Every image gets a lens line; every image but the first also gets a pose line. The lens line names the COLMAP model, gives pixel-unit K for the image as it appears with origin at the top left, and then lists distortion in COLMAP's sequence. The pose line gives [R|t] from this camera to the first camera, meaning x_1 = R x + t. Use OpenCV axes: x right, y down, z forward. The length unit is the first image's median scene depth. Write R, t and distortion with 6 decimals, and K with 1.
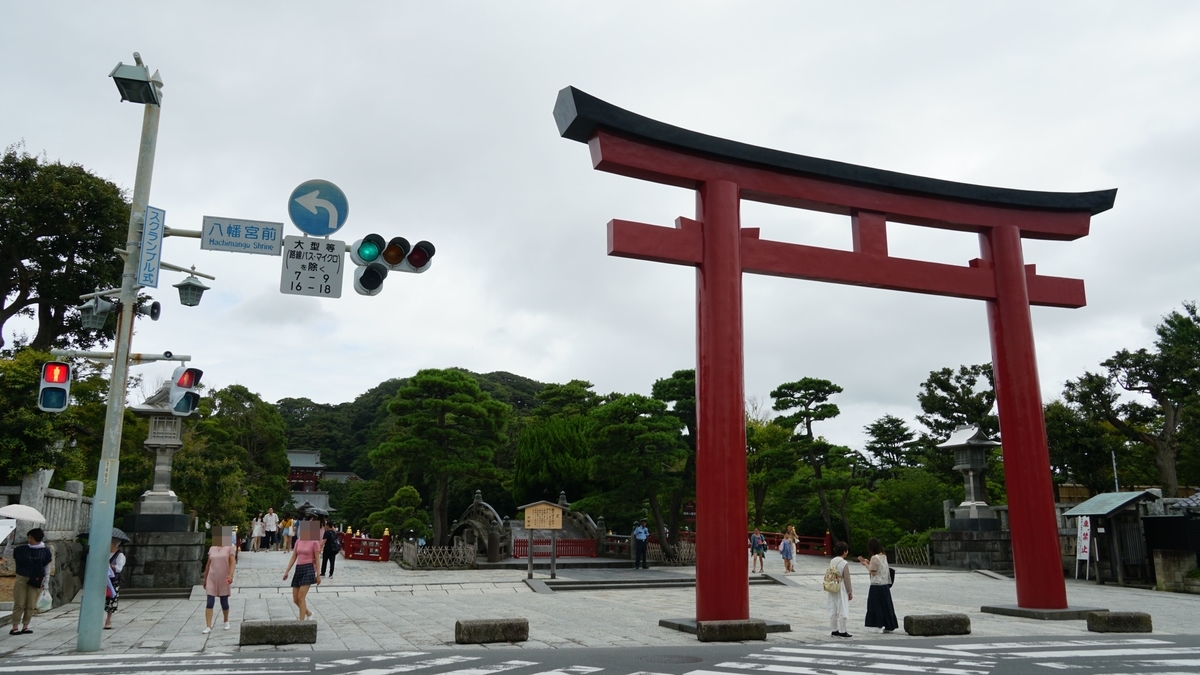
lens RADIAL K [[905.4, 0, 599.4], [0, 905.4, 336.5], [0, 0, 1]] dist [-0.003010, -0.000255]
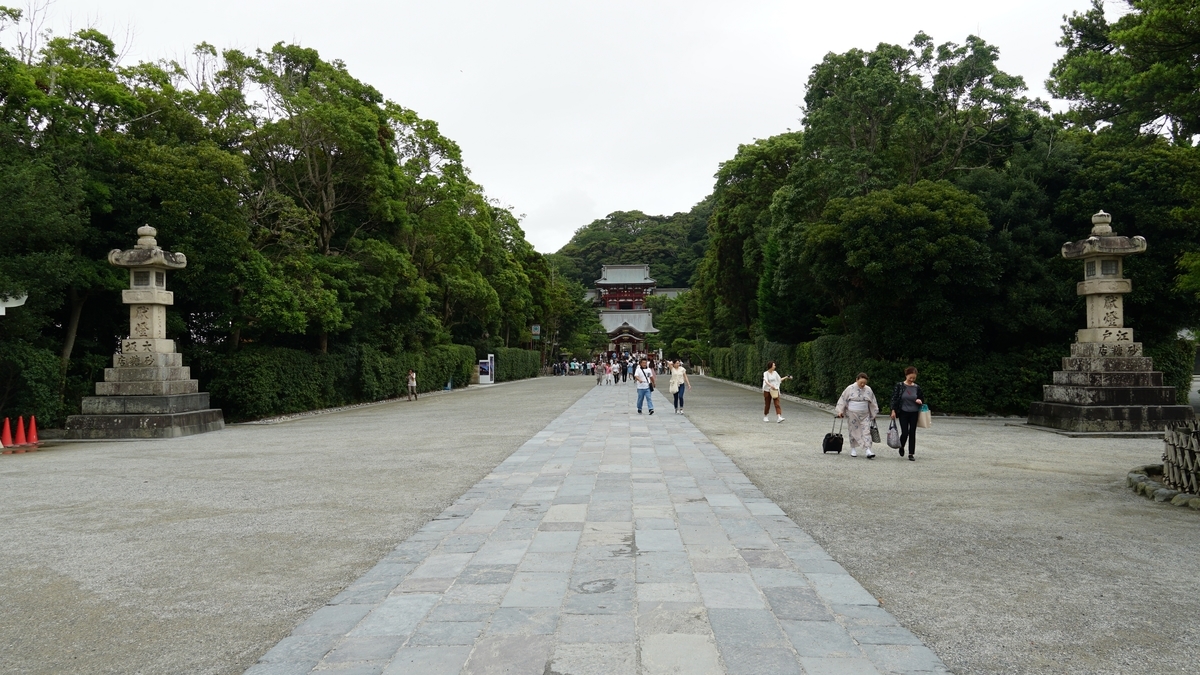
lens RADIAL K [[905.4, 0, 600.3], [0, 905.4, 340.3], [0, 0, 1]] dist [-0.003010, -0.000255]
pose [[0.925160, -0.020956, -0.378998, -0.025035], [0.094566, 0.979717, 0.176669, 0.035261], [0.367608, -0.199287, 0.908377, 0.166383]]
